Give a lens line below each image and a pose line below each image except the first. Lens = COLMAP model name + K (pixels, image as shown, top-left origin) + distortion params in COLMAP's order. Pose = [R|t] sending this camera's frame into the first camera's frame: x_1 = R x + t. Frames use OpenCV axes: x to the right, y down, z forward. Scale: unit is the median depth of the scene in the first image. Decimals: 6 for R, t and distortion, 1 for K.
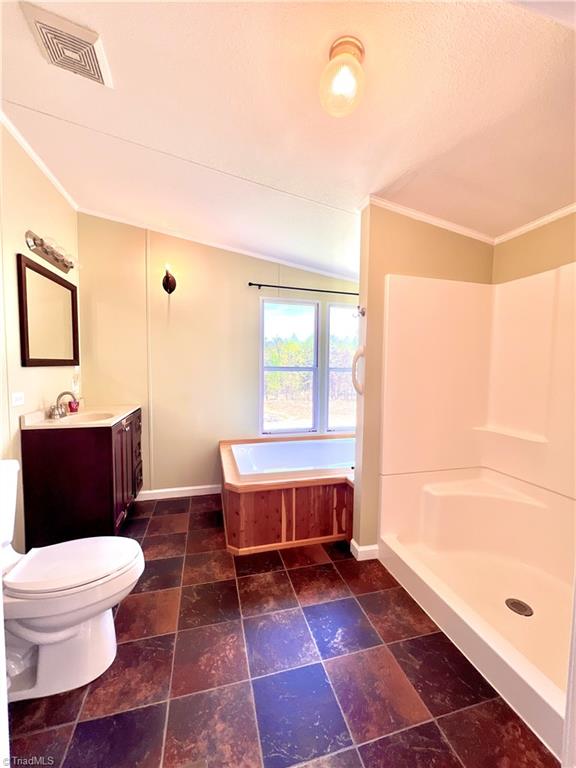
lens RADIAL K [[308.6, 0, 286.1], [0, 308.6, 385.0], [0, 0, 1]] dist [0.002096, -0.000018]
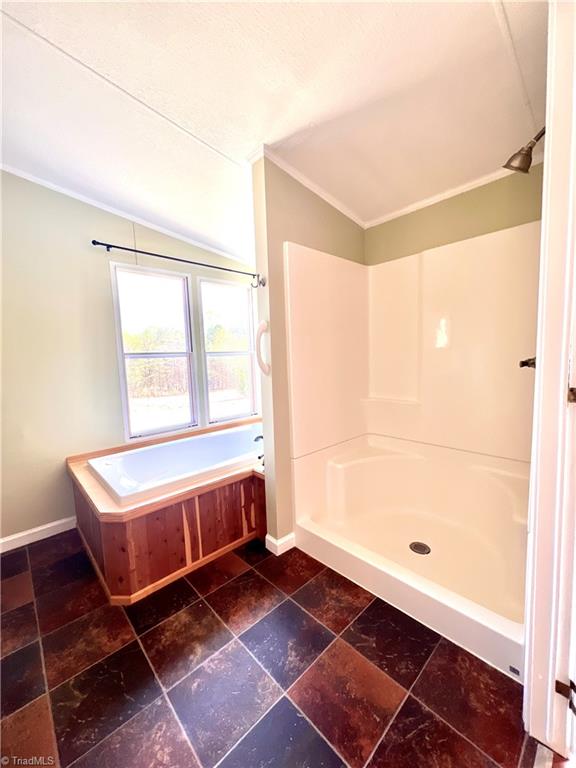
lens RADIAL K [[308.1, 0, 286.4], [0, 308.1, 384.7], [0, 0, 1]] dist [-0.002418, 0.000729]
pose [[0.879685, -0.086984, 0.467534, -0.125284], [0.072961, 0.996176, 0.048059, 0.019388], [-0.469927, -0.008165, 0.882667, 0.178954]]
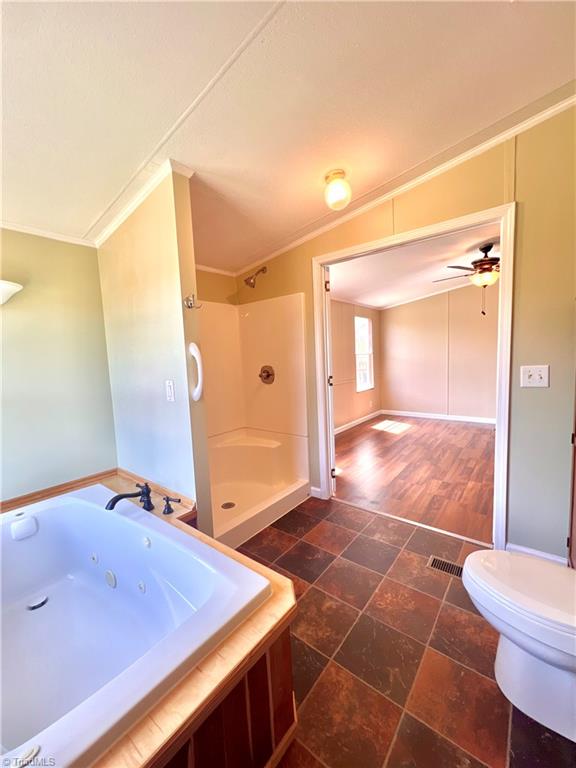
lens RADIAL K [[308.1, 0, 286.4], [0, 308.1, 384.7], [0, 0, 1]] dist [-0.002418, 0.000729]
pose [[-0.597787, -0.059986, 0.799407, -0.569154], [0.085353, 0.986766, 0.137871, -0.104927], [-0.797098, 0.150649, -0.584756, 1.260896]]
